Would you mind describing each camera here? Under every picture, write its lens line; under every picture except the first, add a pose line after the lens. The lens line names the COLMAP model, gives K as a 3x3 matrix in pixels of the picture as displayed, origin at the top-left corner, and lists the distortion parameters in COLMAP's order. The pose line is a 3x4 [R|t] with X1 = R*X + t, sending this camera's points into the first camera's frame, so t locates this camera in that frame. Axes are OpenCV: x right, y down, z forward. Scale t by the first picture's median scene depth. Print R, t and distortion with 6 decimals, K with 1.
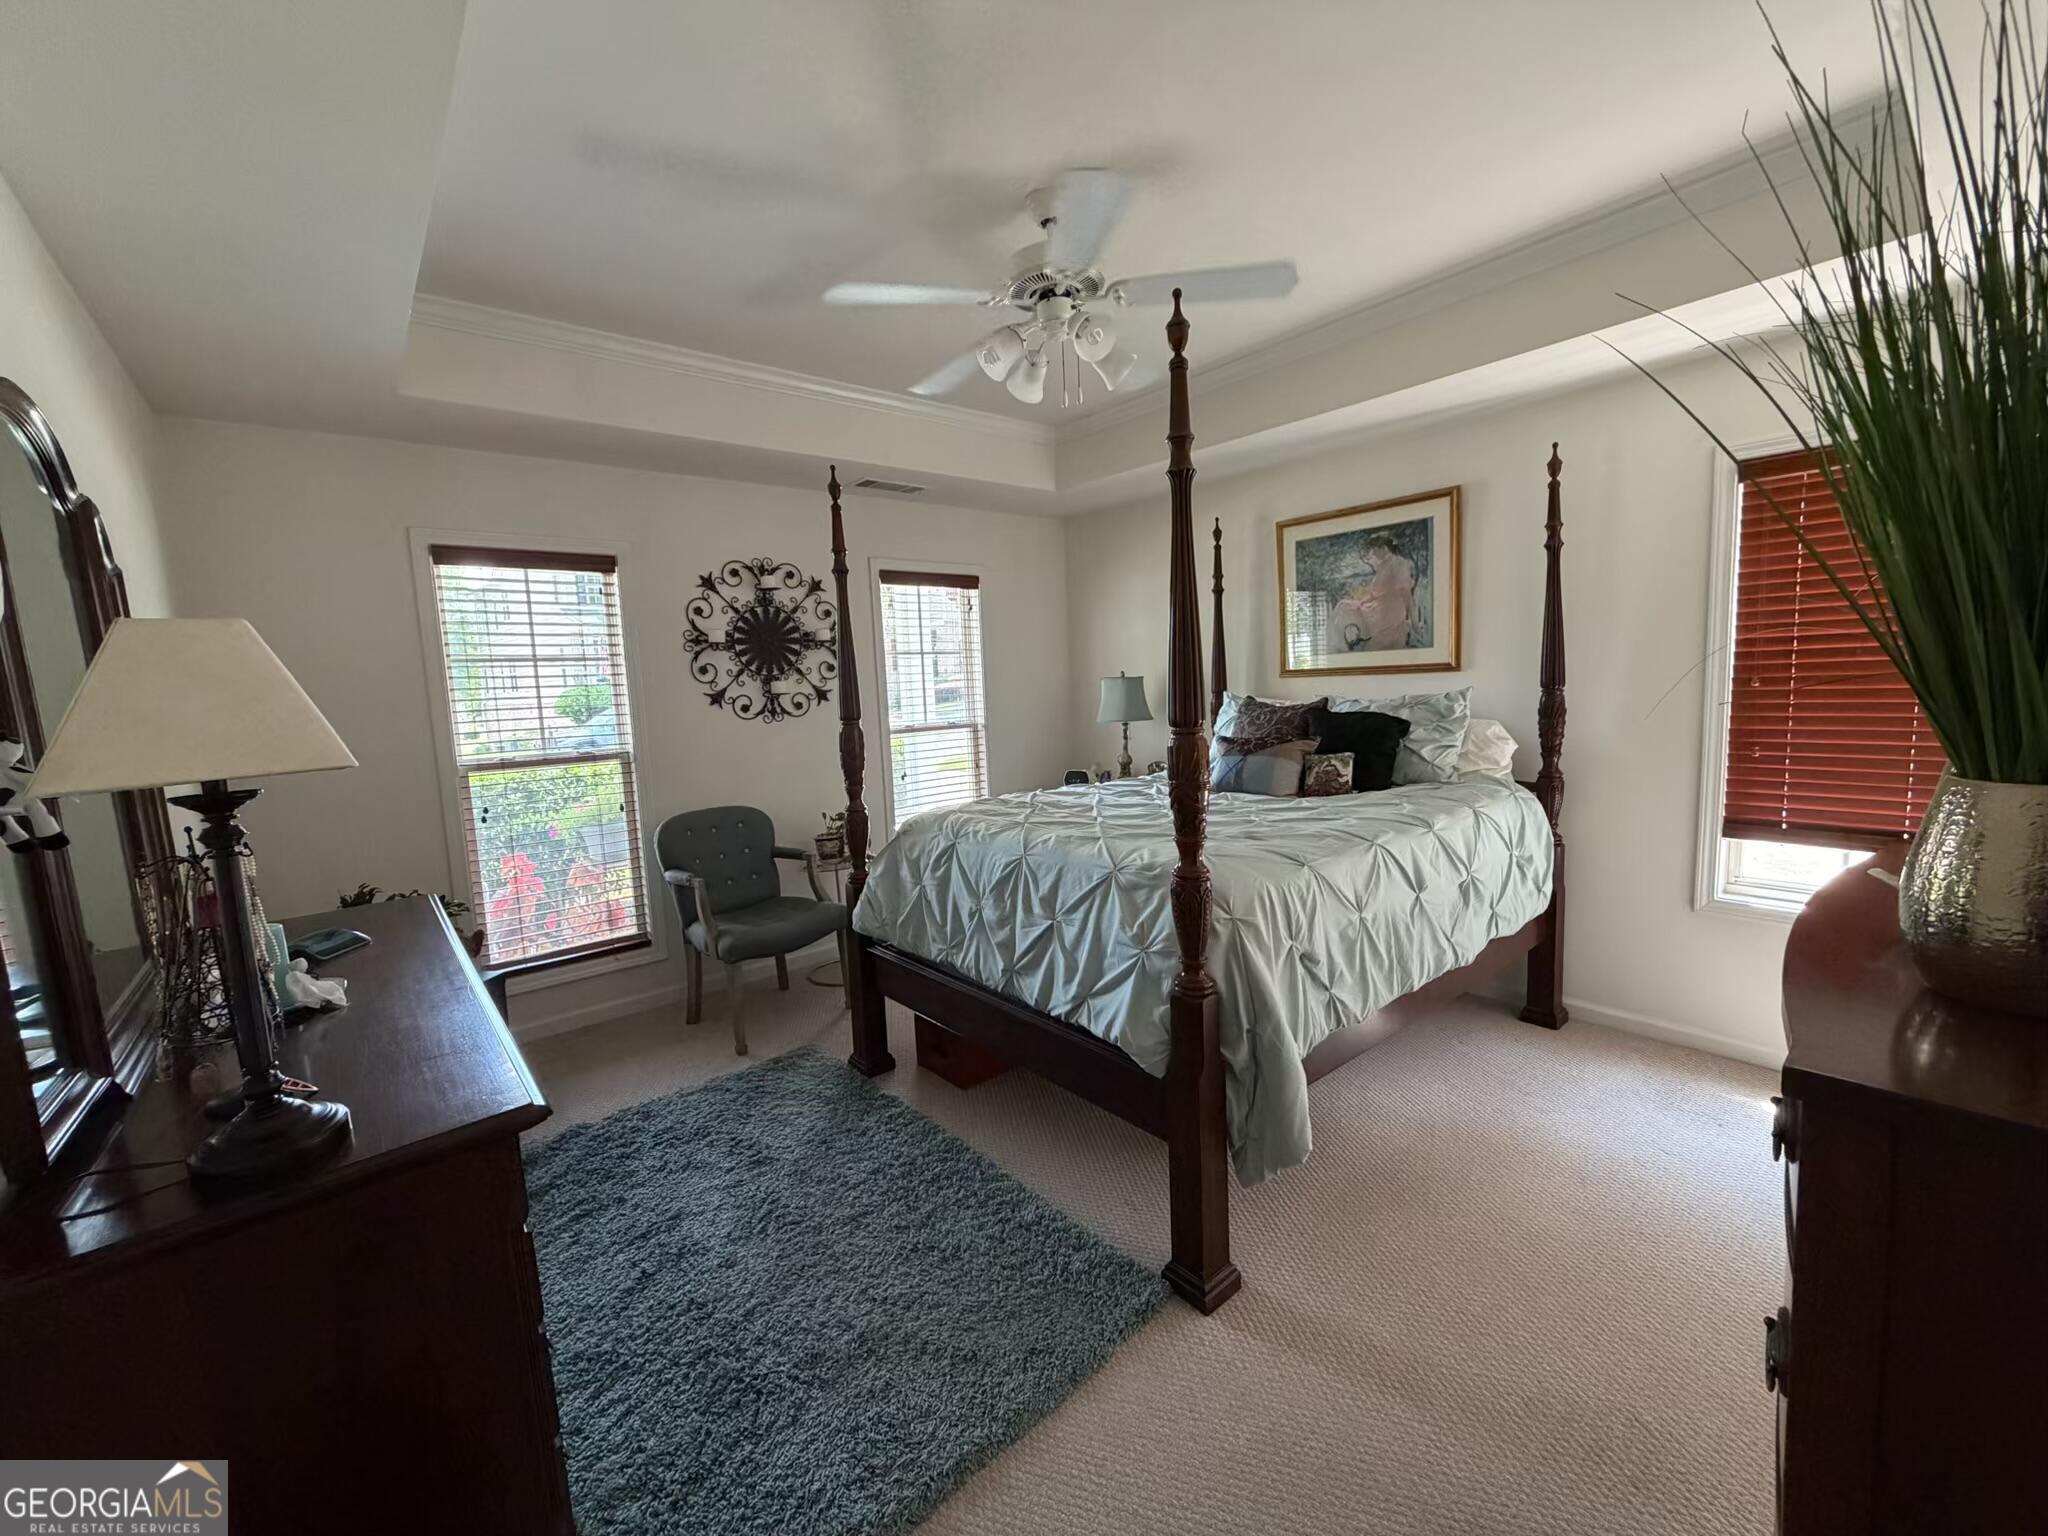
lens RADIAL K [[814.7, 0, 1010.5], [0, 814.7, 771.0], [0, 0, 1]] dist [-0.001037, 0.000319]
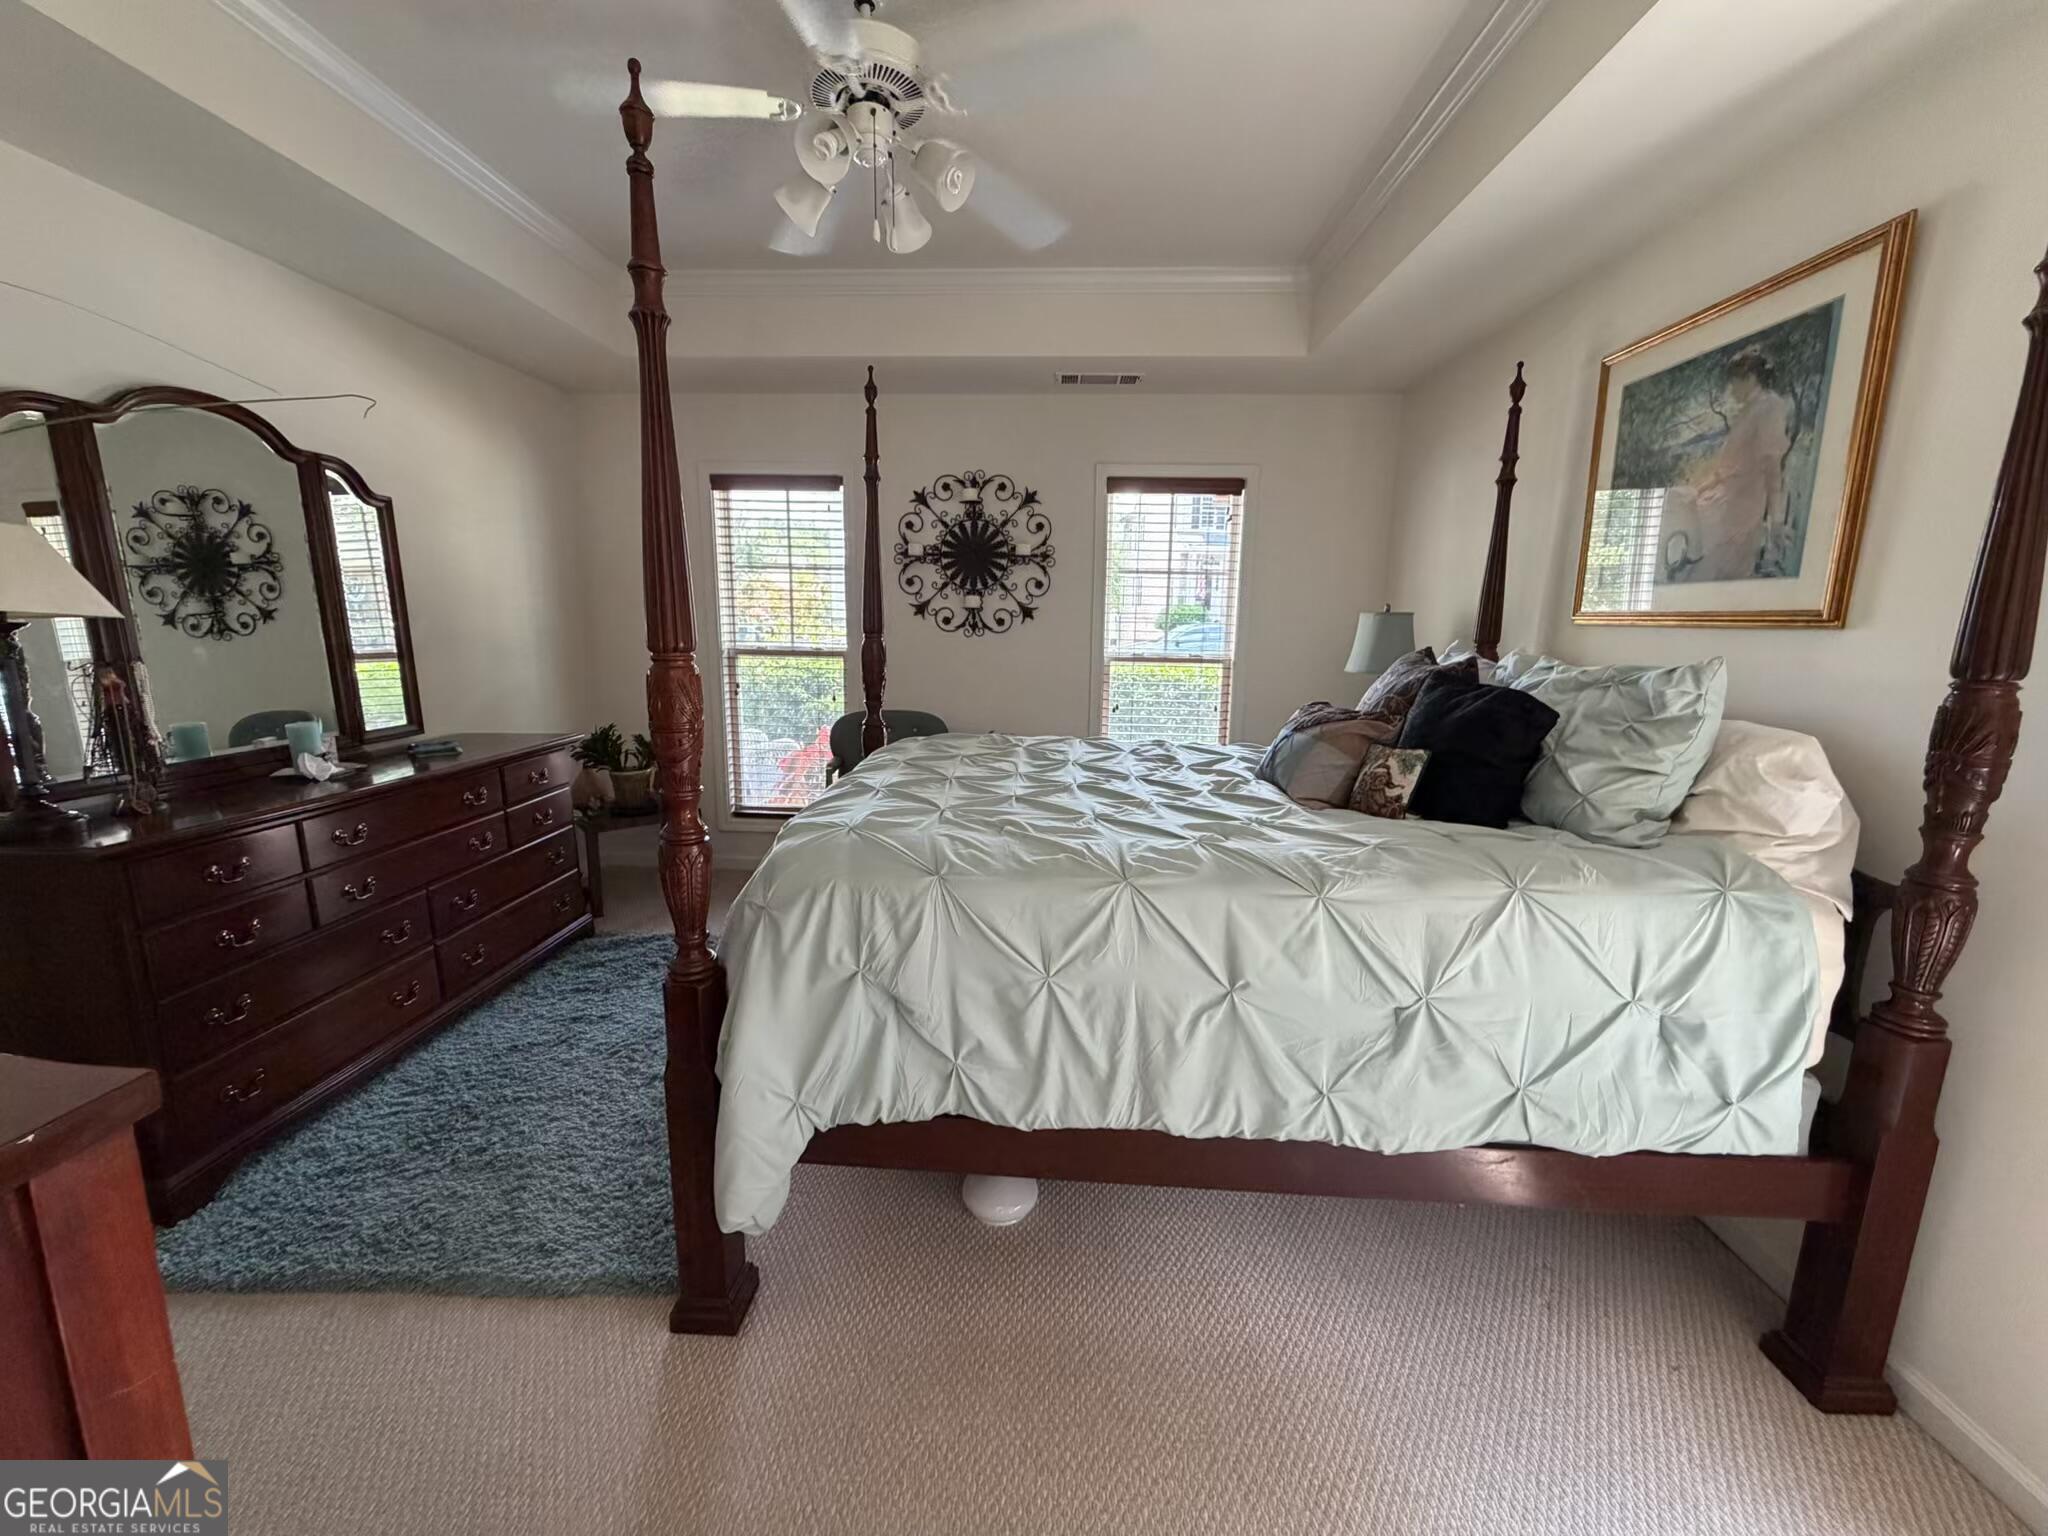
lens RADIAL K [[814.7, 0, 1022.1], [0, 814.7, 768.7], [0, 0, 1]] dist [-0.001037, 0.000319]
pose [[0.738400, 0.179262, -0.650101, 0.471617], [-0.121335, 0.983606, 0.133409, -0.042681], [0.663358, -0.019629, 0.748045, 0.291754]]
